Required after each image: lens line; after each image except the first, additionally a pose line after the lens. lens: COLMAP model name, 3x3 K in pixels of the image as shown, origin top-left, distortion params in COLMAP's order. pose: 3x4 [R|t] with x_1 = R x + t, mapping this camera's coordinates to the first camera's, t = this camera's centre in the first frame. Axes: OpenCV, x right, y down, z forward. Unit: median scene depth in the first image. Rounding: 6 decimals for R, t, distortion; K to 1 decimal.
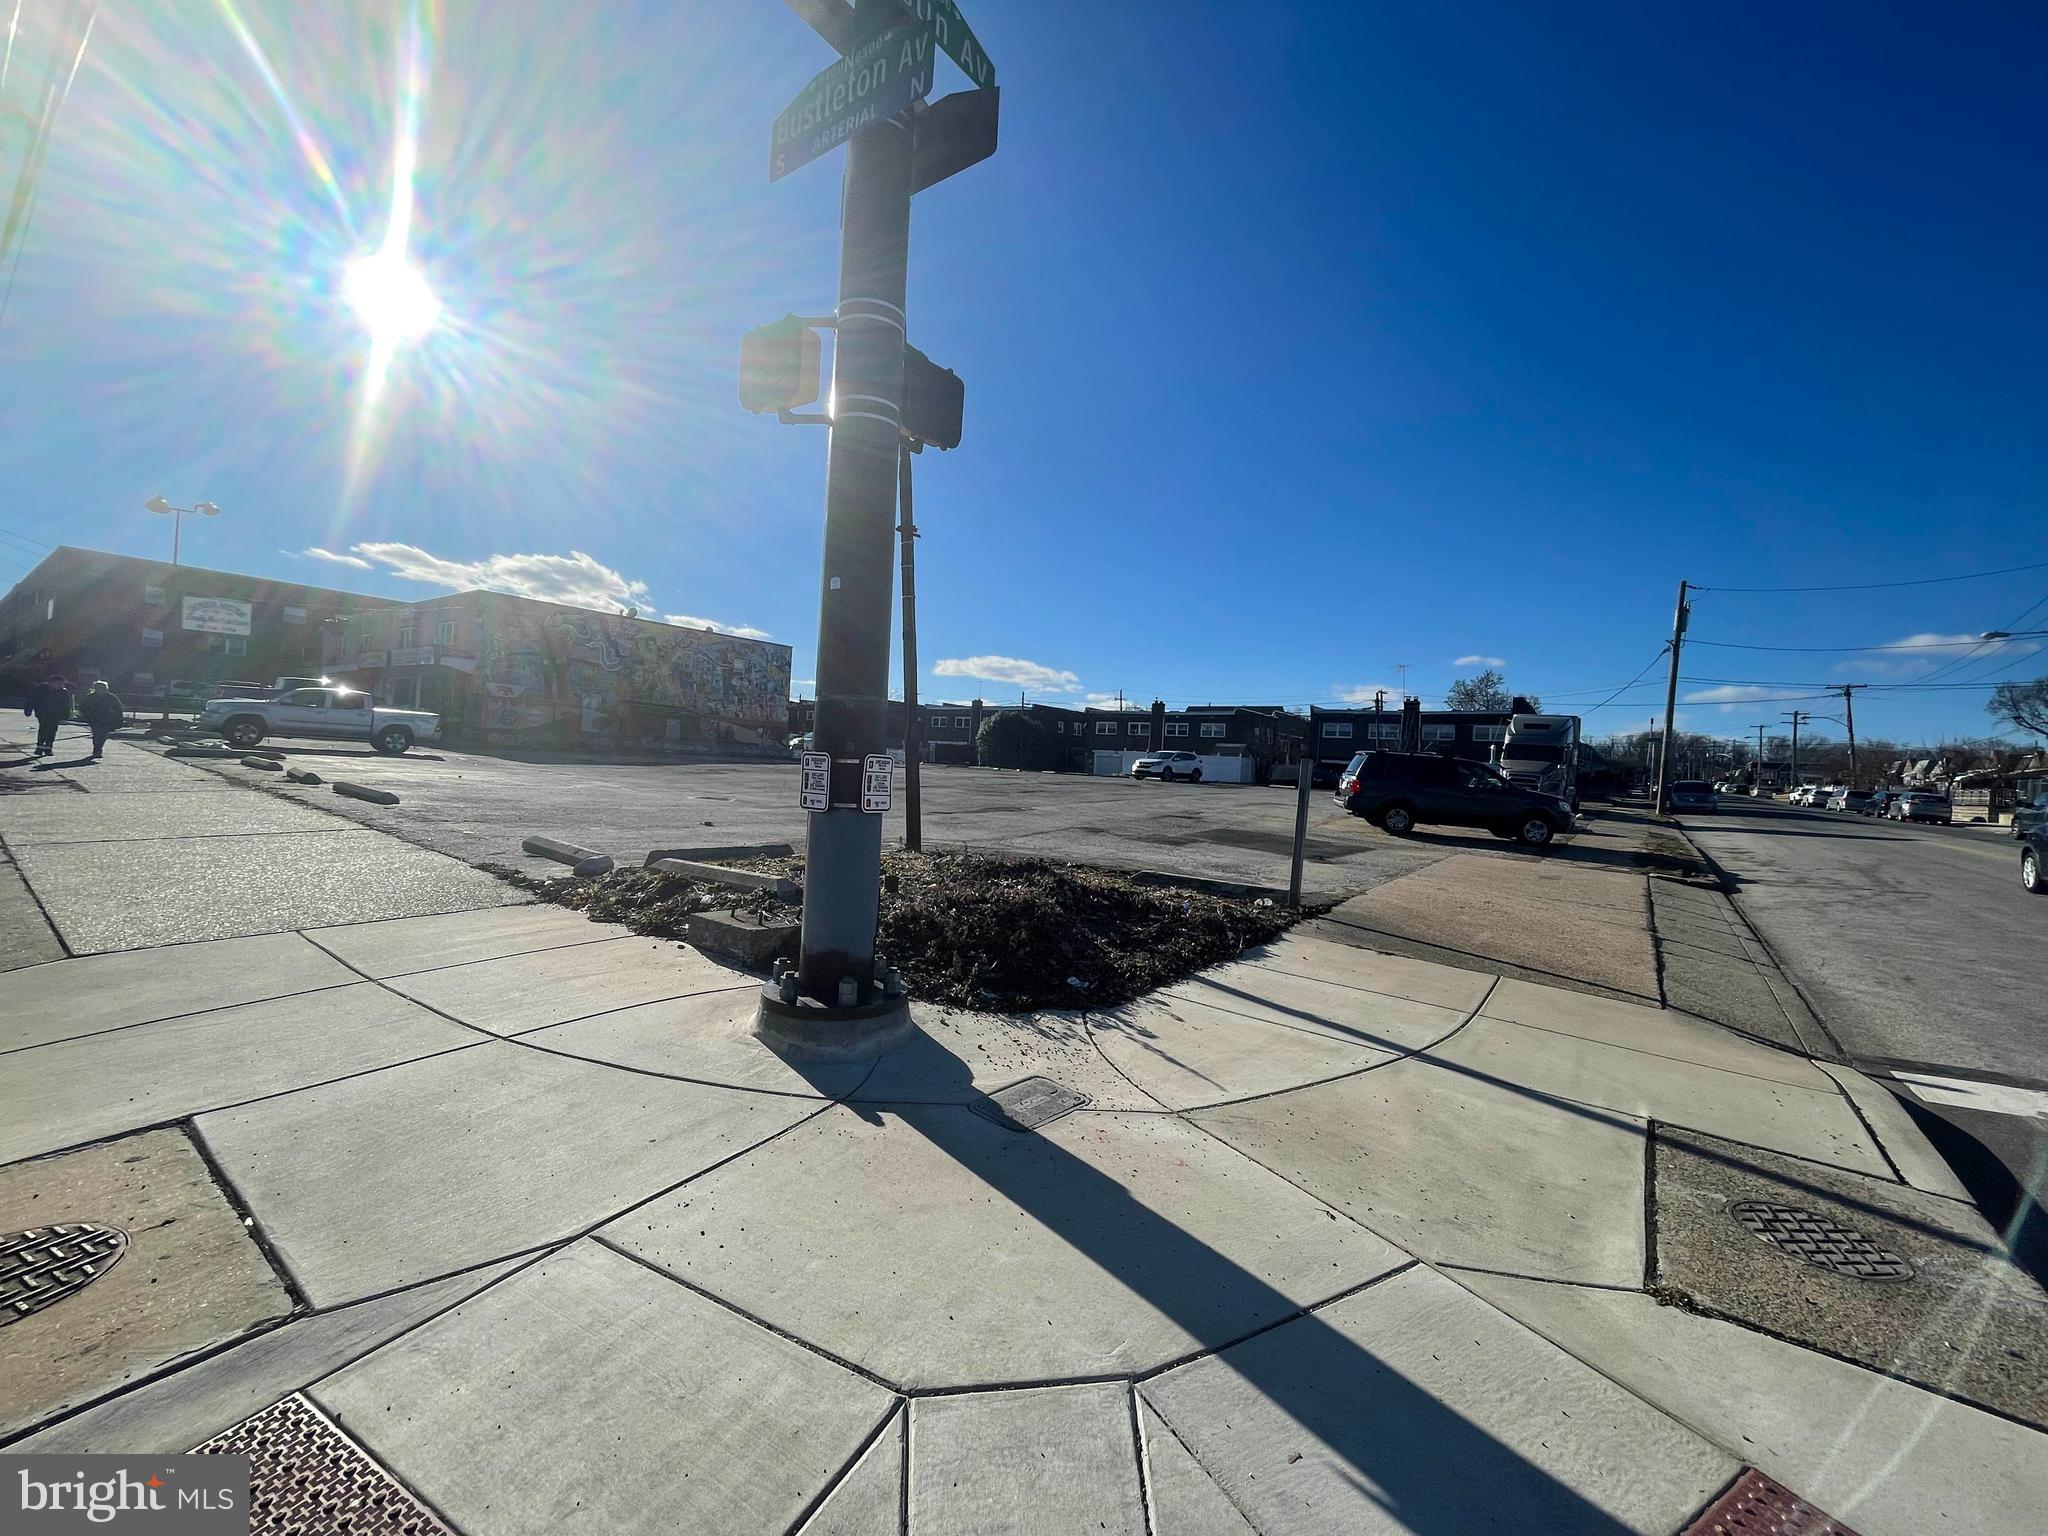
lens RADIAL K [[835.6, 0, 1020.0], [0, 835.6, 776.5], [0, 0, 1]] dist [-0.001470, 0.000380]
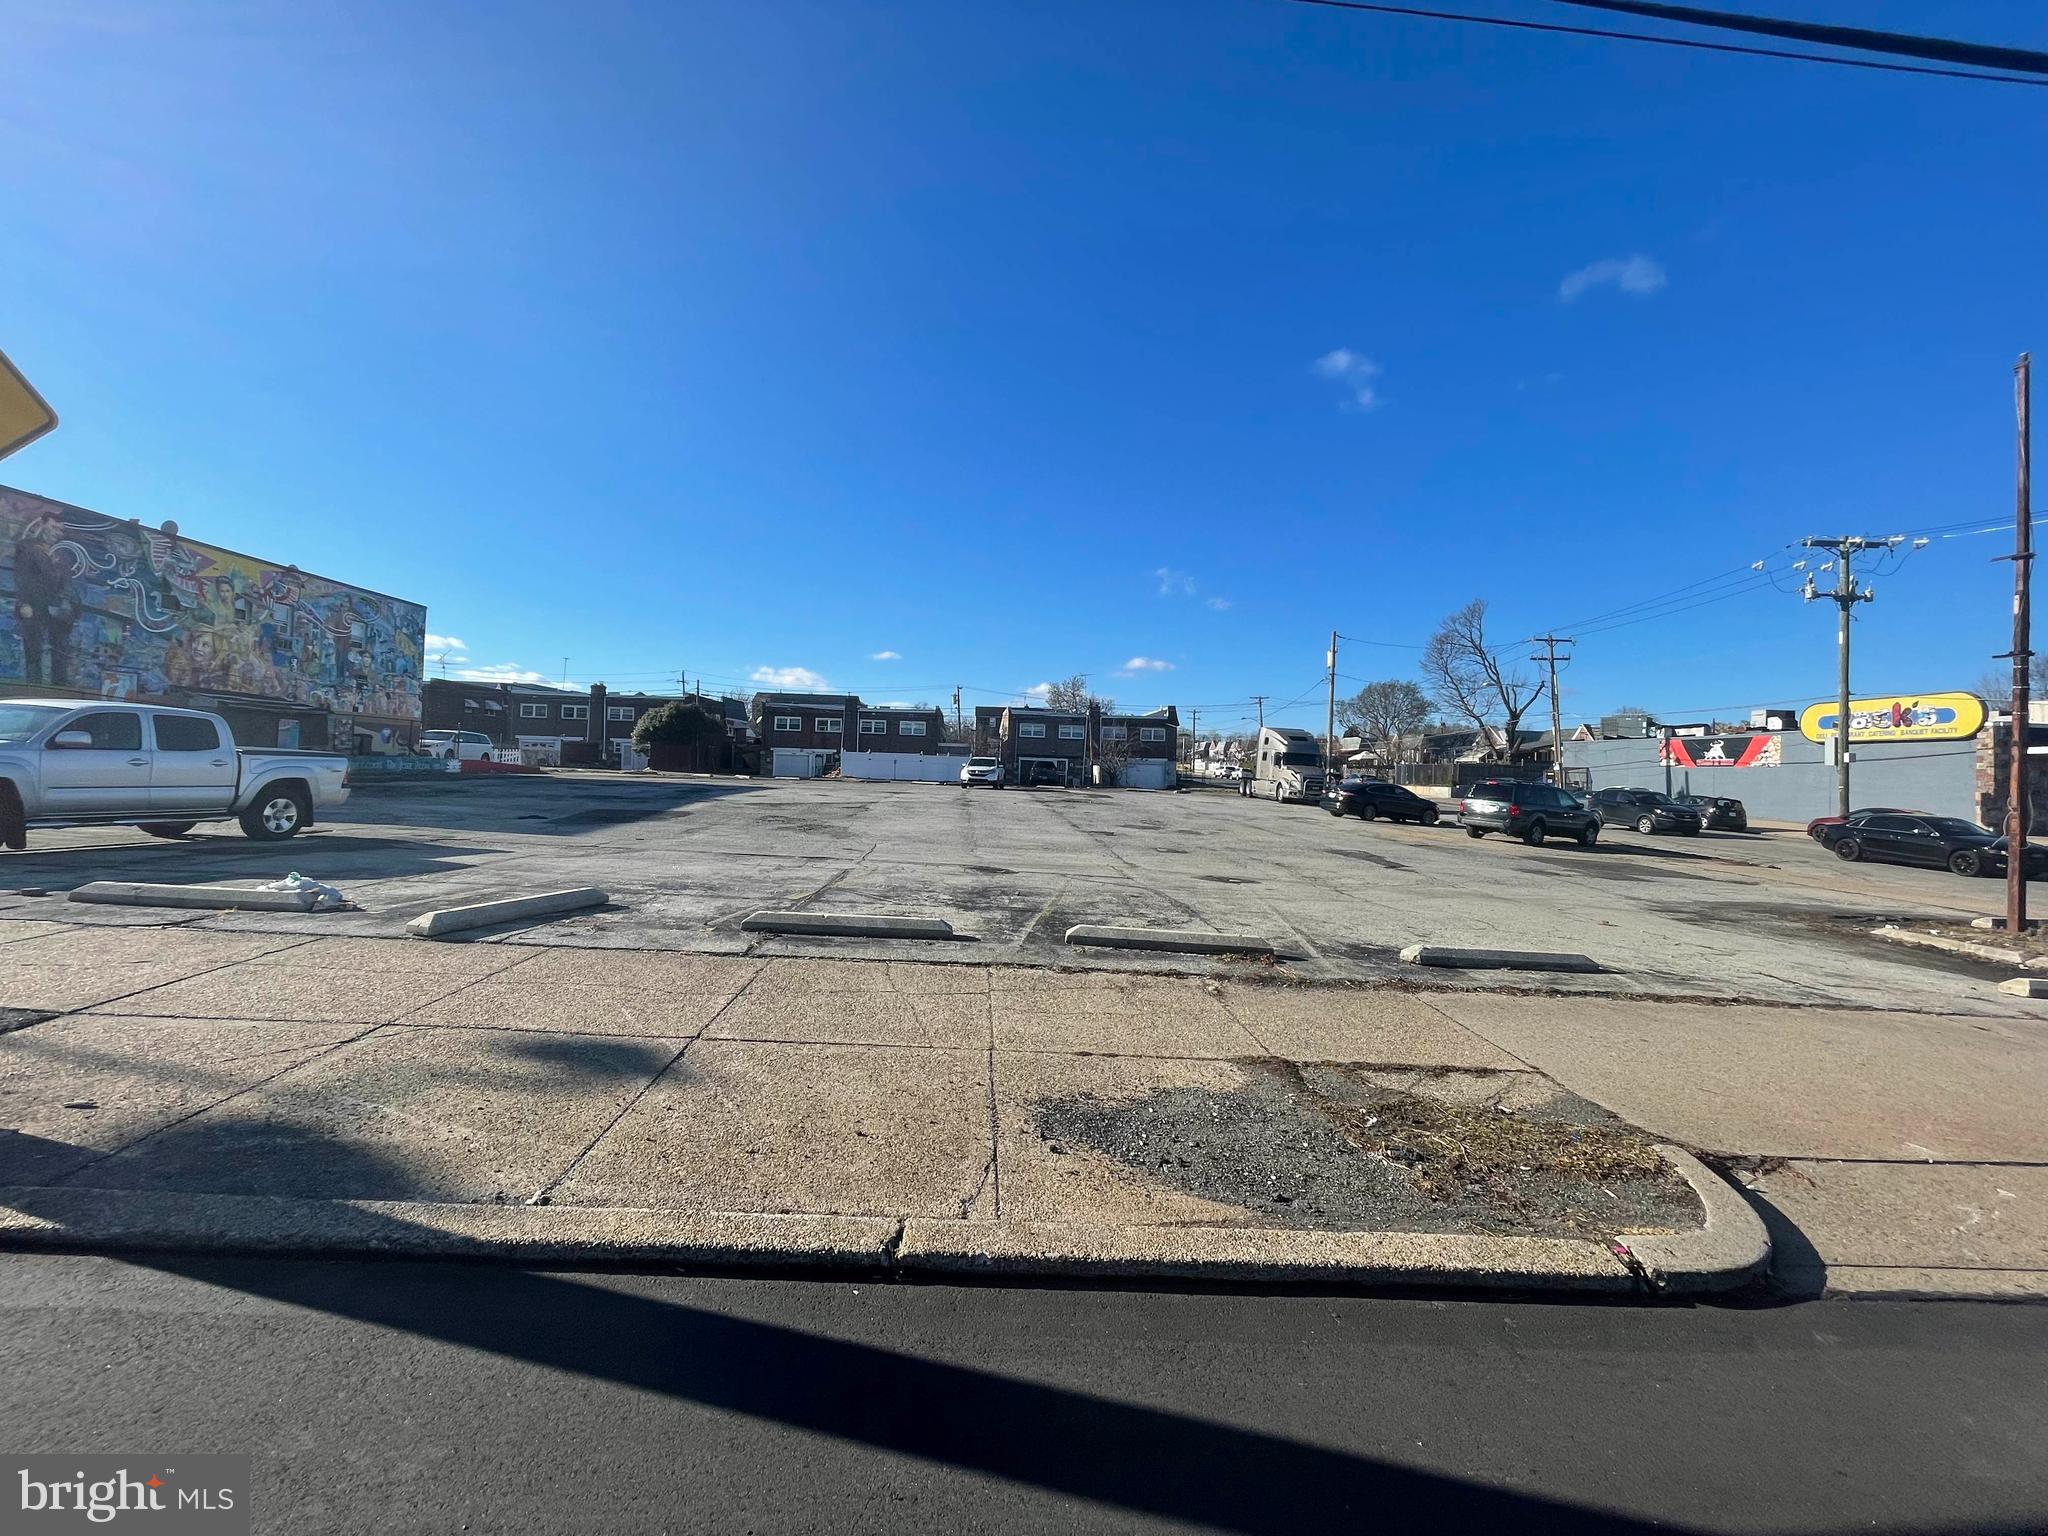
lens RADIAL K [[835.6, 0, 1024.8], [0, 835.6, 759.6], [0, 0, 1]] dist [-0.001470, 0.000380]
pose [[0.762131, -0.023447, 0.646998, -3.370879], [0.017746, 0.999725, 0.015325, -0.333010], [-0.647179, -0.000198, 0.762338, 1.679338]]
